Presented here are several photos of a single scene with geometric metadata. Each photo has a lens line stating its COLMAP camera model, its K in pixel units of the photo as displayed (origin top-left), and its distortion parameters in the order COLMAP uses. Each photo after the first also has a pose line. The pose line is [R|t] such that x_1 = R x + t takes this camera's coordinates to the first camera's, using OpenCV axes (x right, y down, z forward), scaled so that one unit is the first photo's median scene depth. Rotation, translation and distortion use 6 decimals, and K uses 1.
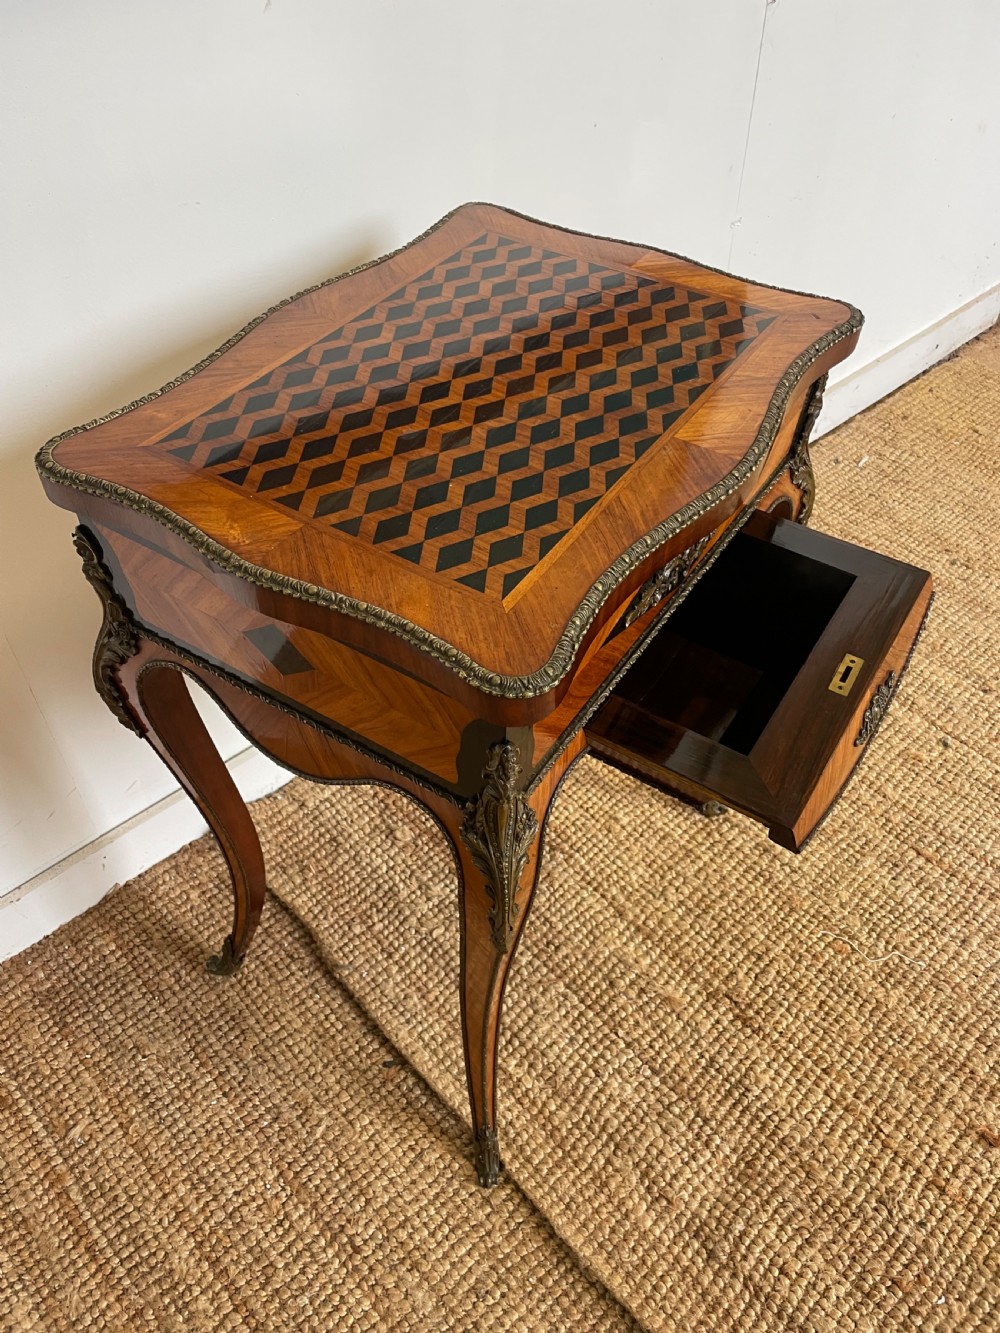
lens RADIAL K [[1019.8, 0, 477.4], [0, 1019.8, 673.6], [0, 0, 1]] dist [0.068554, -0.105734]
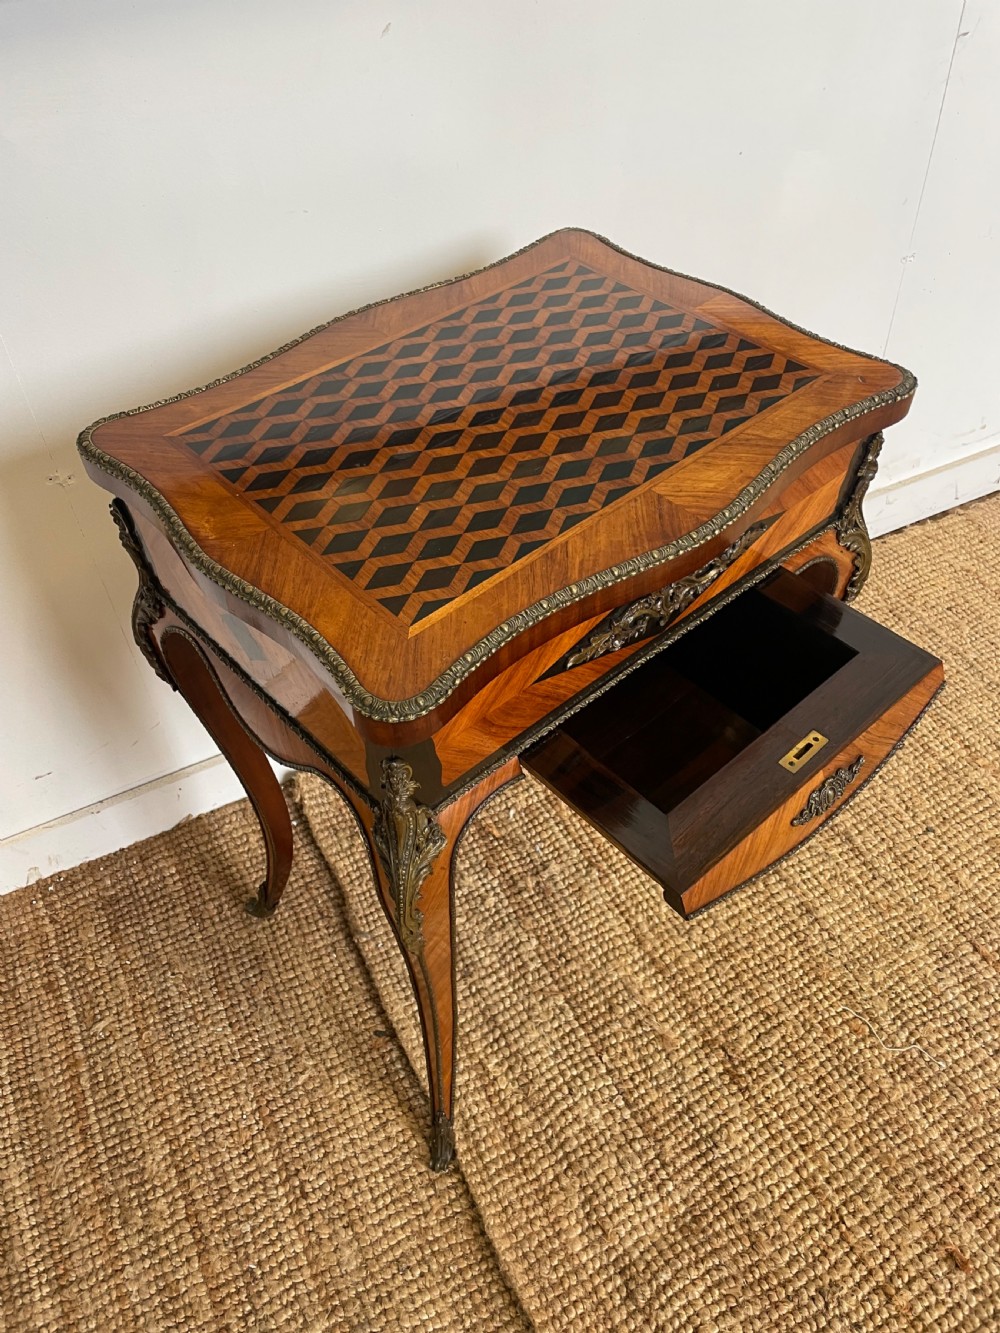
lens RADIAL K [[1018.6, 0, 484.0], [0, 1018.6, 664.8], [0, 0, 1]] dist [0.068533, -0.105362]
pose [[0.965060, 0.163602, -0.204678, 0.168901], [-0.161502, 0.986502, 0.027039, -0.038547], [0.206339, 0.006962, 0.978456, -0.010624]]
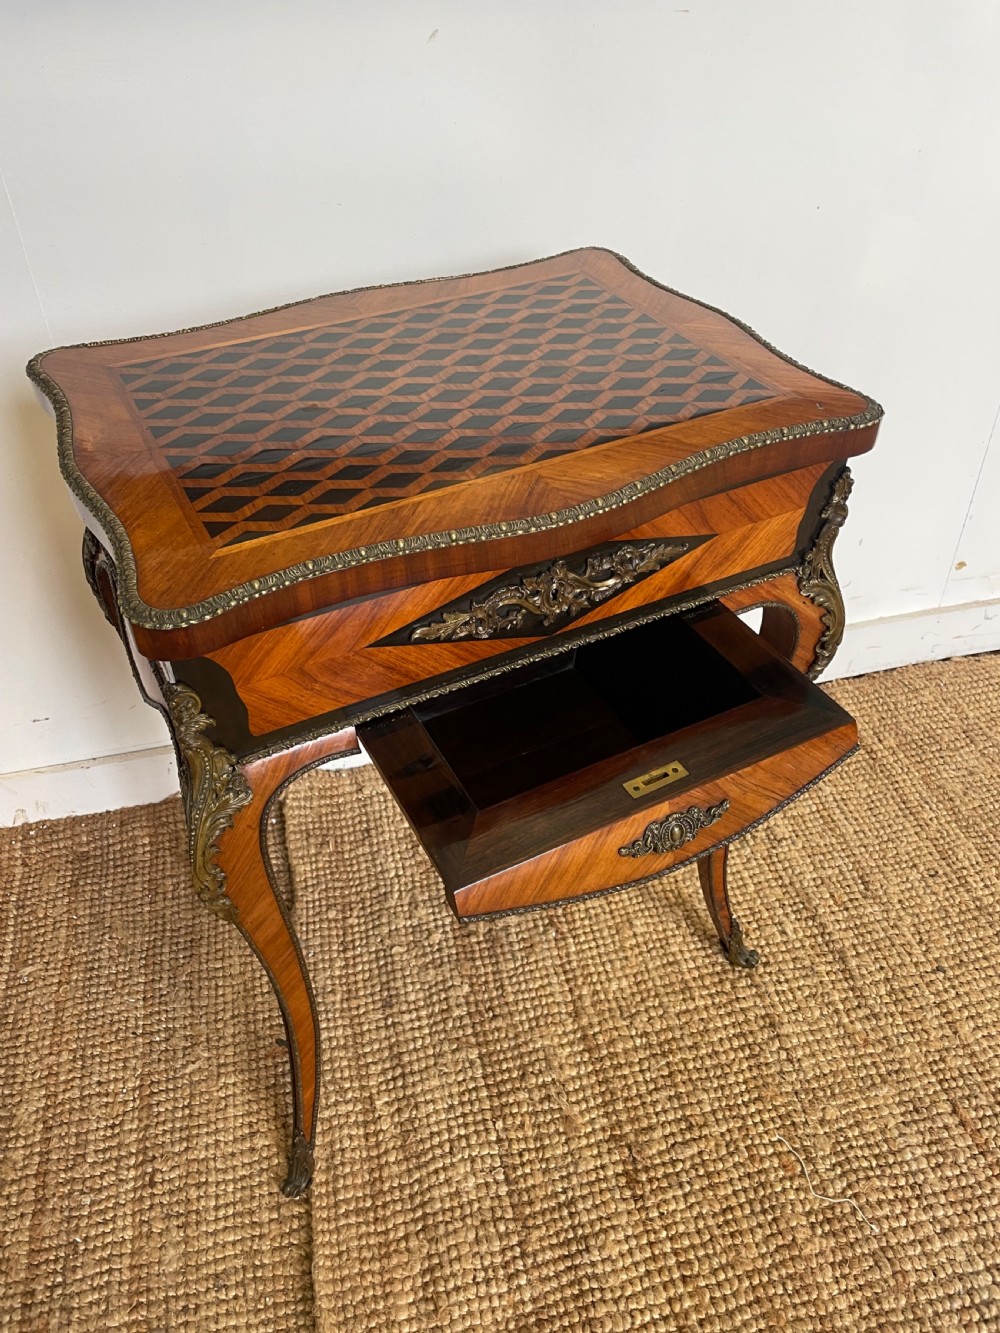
lens RADIAL K [[1018.6, 0, 484.0], [0, 1018.6, 664.8], [0, 0, 1]] dist [0.068533, -0.105362]
pose [[0.870373, 0.303333, -0.387866, 0.361975], [-0.336513, 0.941490, -0.018839, -0.016814], [0.359457, 0.146919, 0.921523, 0.086912]]
